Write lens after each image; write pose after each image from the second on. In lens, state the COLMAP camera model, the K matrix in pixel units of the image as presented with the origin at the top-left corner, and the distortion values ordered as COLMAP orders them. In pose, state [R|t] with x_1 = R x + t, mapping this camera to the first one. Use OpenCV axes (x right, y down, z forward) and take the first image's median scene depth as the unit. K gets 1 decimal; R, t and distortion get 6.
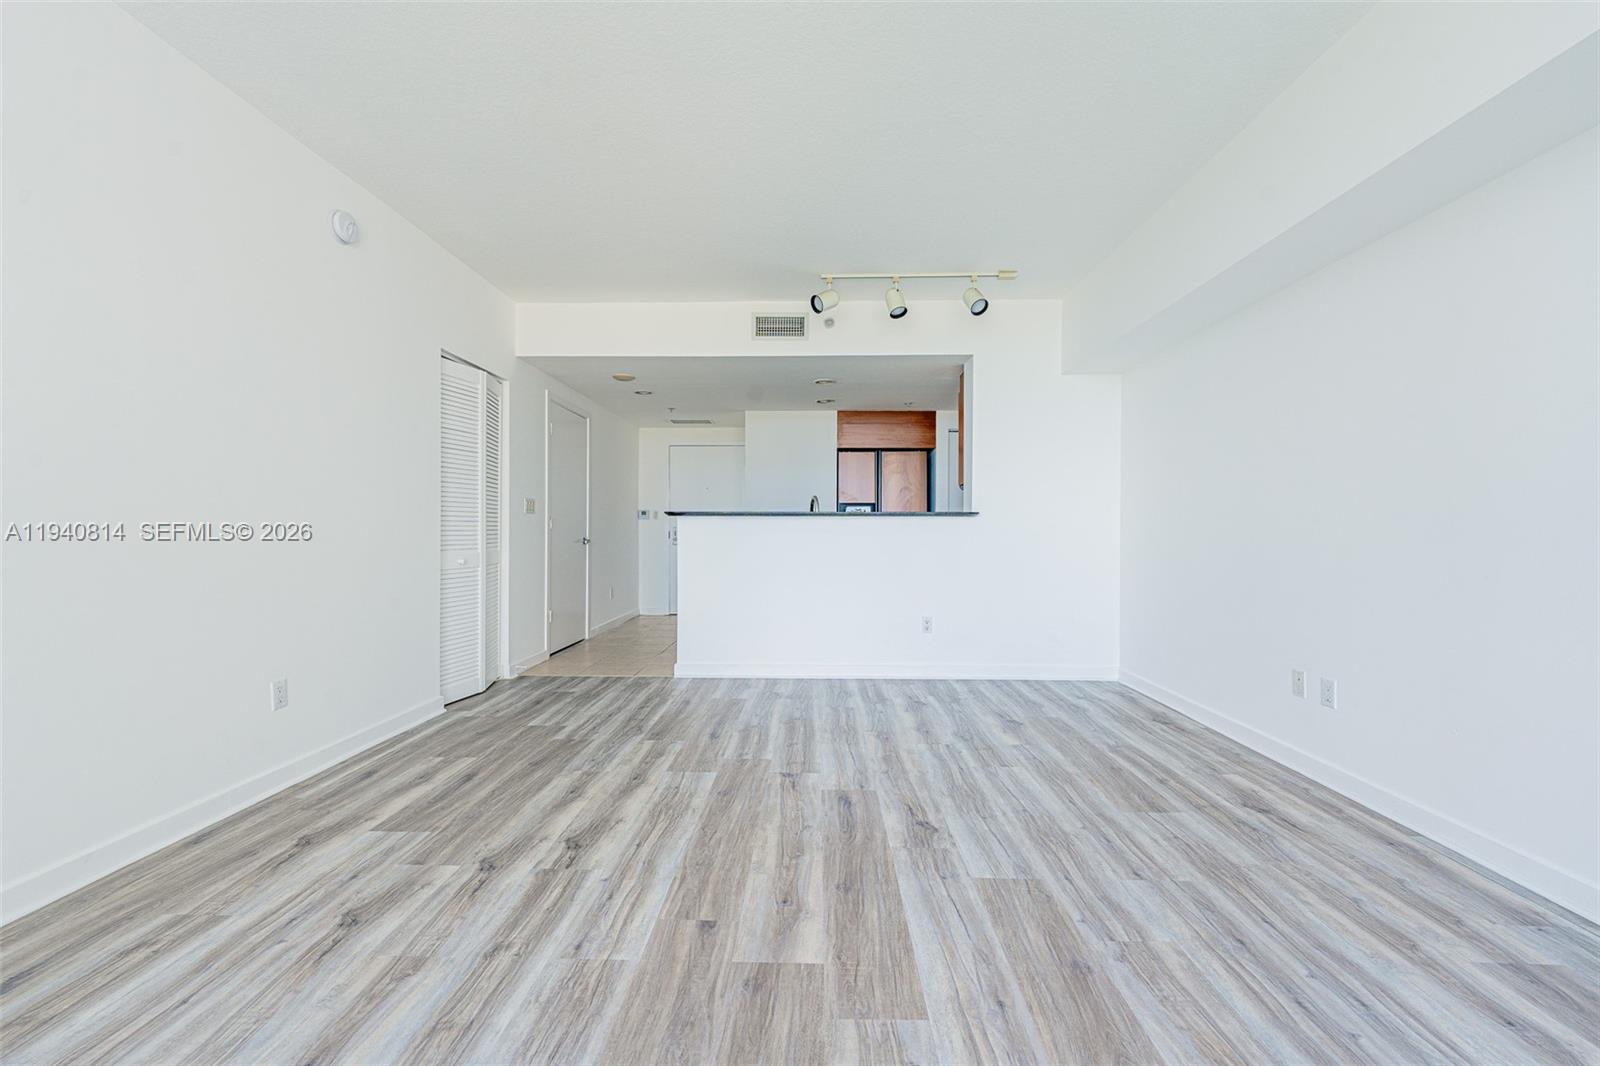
lens RADIAL K [[654.6, 0, 801.4], [0, 654.6, 531.1], [0, 0, 1]] dist [0.000971, -0.000566]
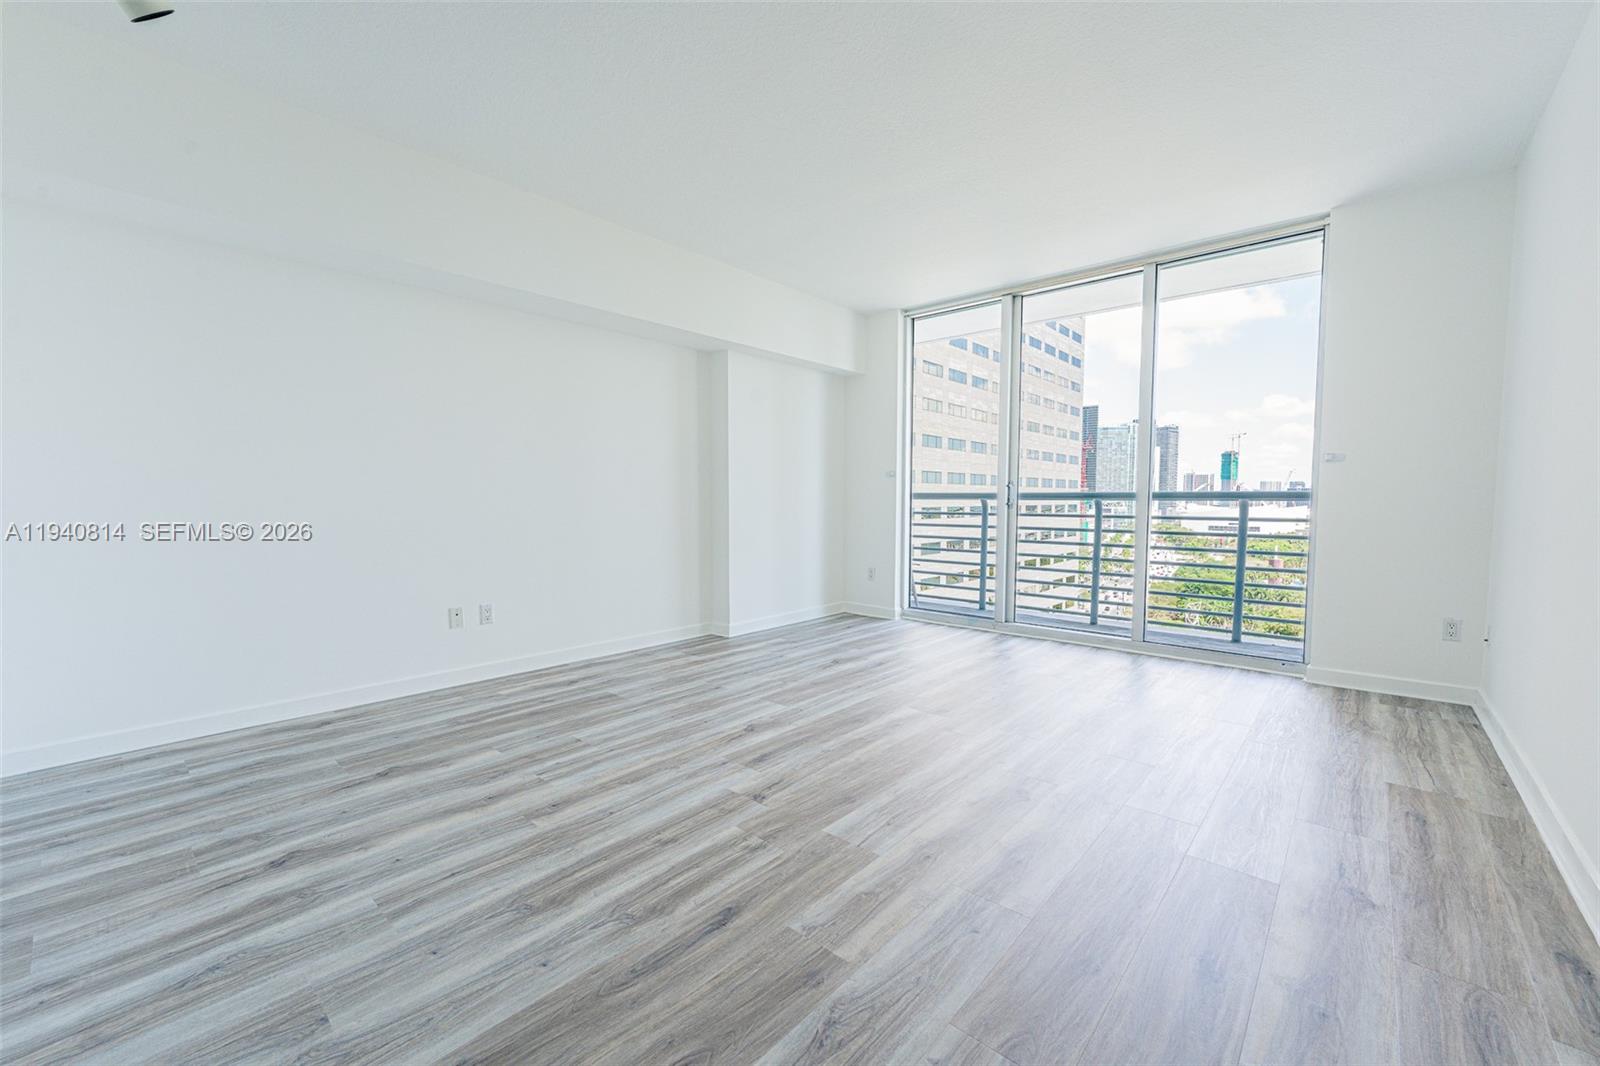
lens RADIAL K [[643.8, 0, 797.9], [0, 643.8, 536.2], [0, 0, 1]] dist [0.000269, -0.000307]
pose [[-0.765473, -0.040567, 0.642188, -0.545565], [-0.003265, 0.998243, 0.059168, -0.001871], [-0.643460, 0.043195, -0.764260, 1.519688]]
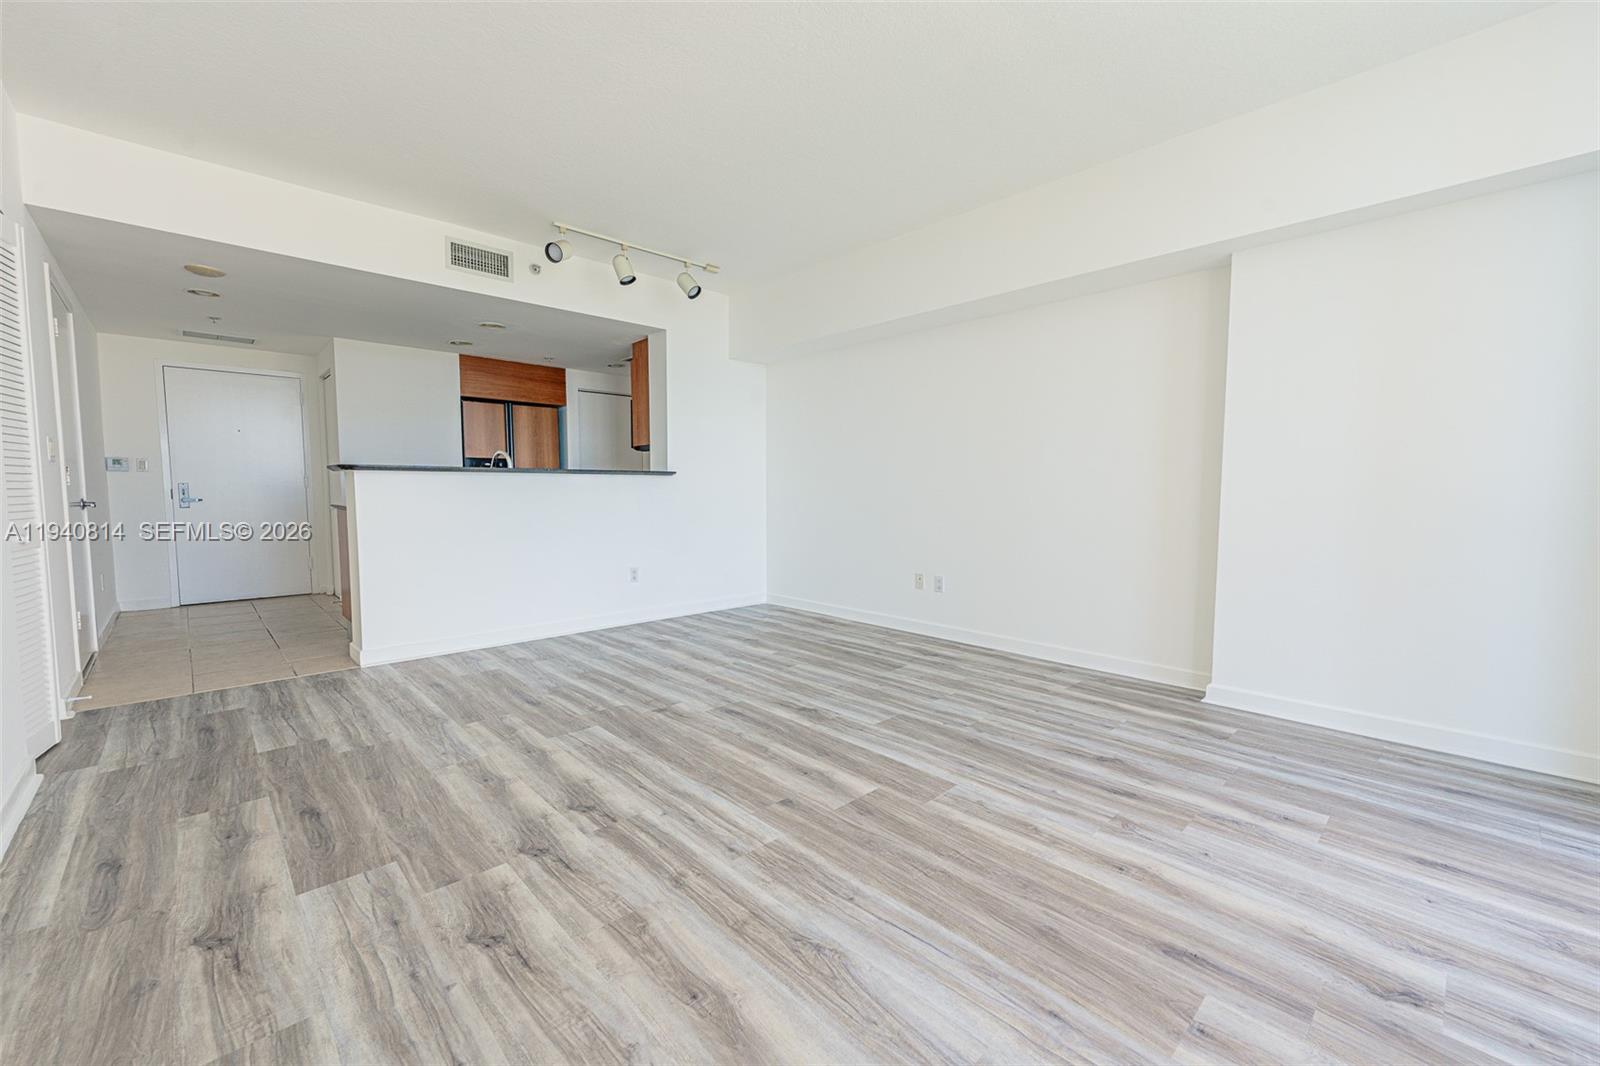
lens RADIAL K [[643.8, 0, 797.9], [0, 643.8, 536.2], [0, 0, 1]] dist [0.000269, -0.000307]
pose [[0.708698, -0.054169, 0.703430, -0.587735], [0.000498, 0.997086, 0.076281, -0.004053], [-0.705512, -0.053710, 0.706660, 0.079707]]
